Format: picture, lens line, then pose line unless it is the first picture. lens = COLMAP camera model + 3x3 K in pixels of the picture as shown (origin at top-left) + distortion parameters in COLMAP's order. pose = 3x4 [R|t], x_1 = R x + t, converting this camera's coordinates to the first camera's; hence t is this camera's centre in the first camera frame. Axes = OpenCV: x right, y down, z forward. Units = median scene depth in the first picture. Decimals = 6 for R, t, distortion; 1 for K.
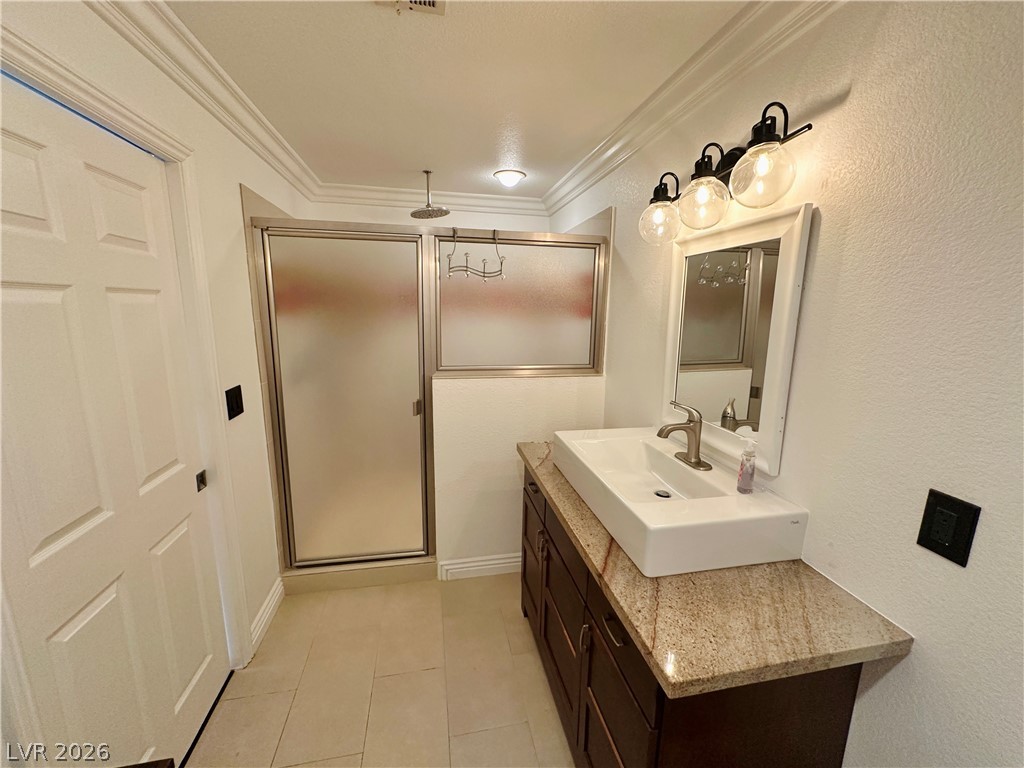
lens RADIAL K [[409.5, 0, 511.3], [0, 409.5, 383.0], [0, 0, 1]] dist [-0.002627, 0.001096]
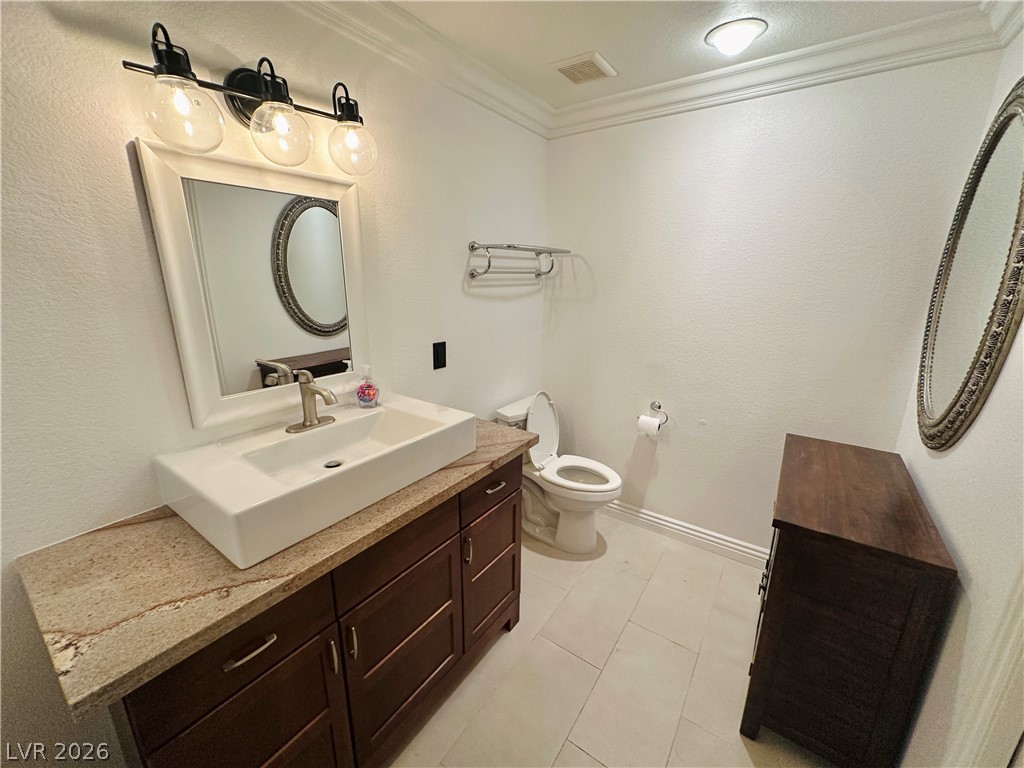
lens RADIAL K [[409.5, 0, 508.9], [0, 409.5, 383.4], [0, 0, 1]] dist [-0.002627, 0.001096]
pose [[-0.685356, -0.202978, 0.699348, -0.564219], [0.119960, 0.915778, 0.383354, -0.224827], [-0.718260, 0.346628, -0.603284, 1.333837]]
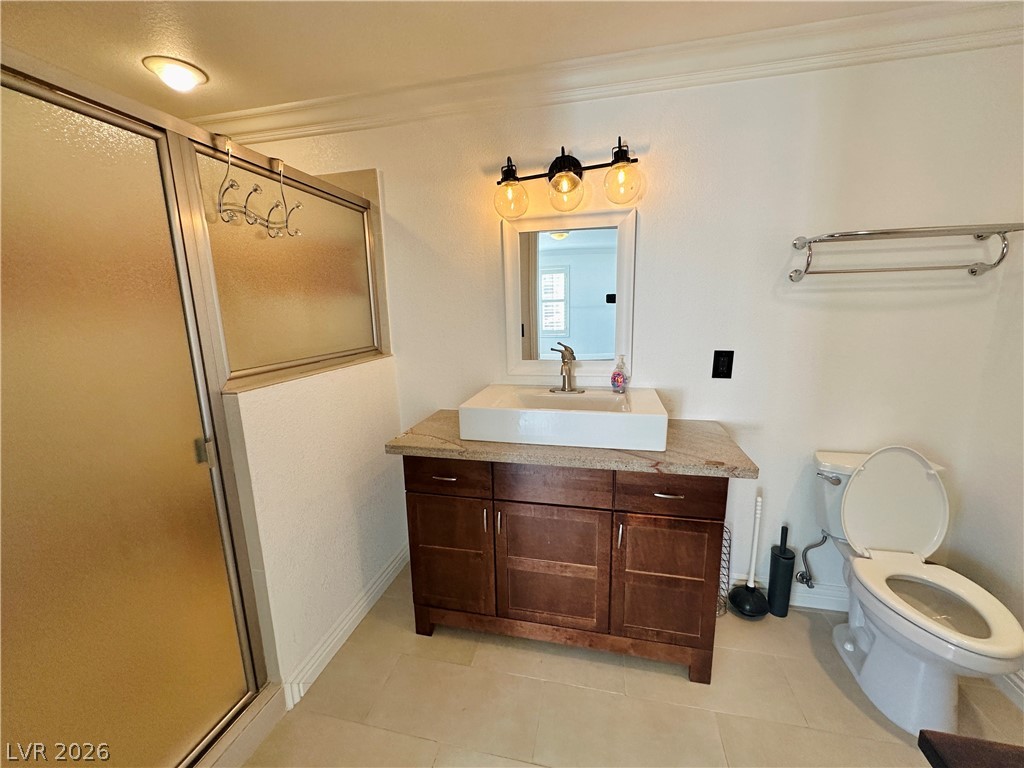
lens RADIAL K [[409.5, 0, 512.1], [0, 409.5, 384.0], [0, 0, 1]] dist [-0.002627, 0.001096]
pose [[0.409314, -0.193339, 0.891674, -0.881076], [0.192651, 0.973571, 0.122662, -0.028812], [-0.891823, 0.121575, 0.435743, 0.639839]]
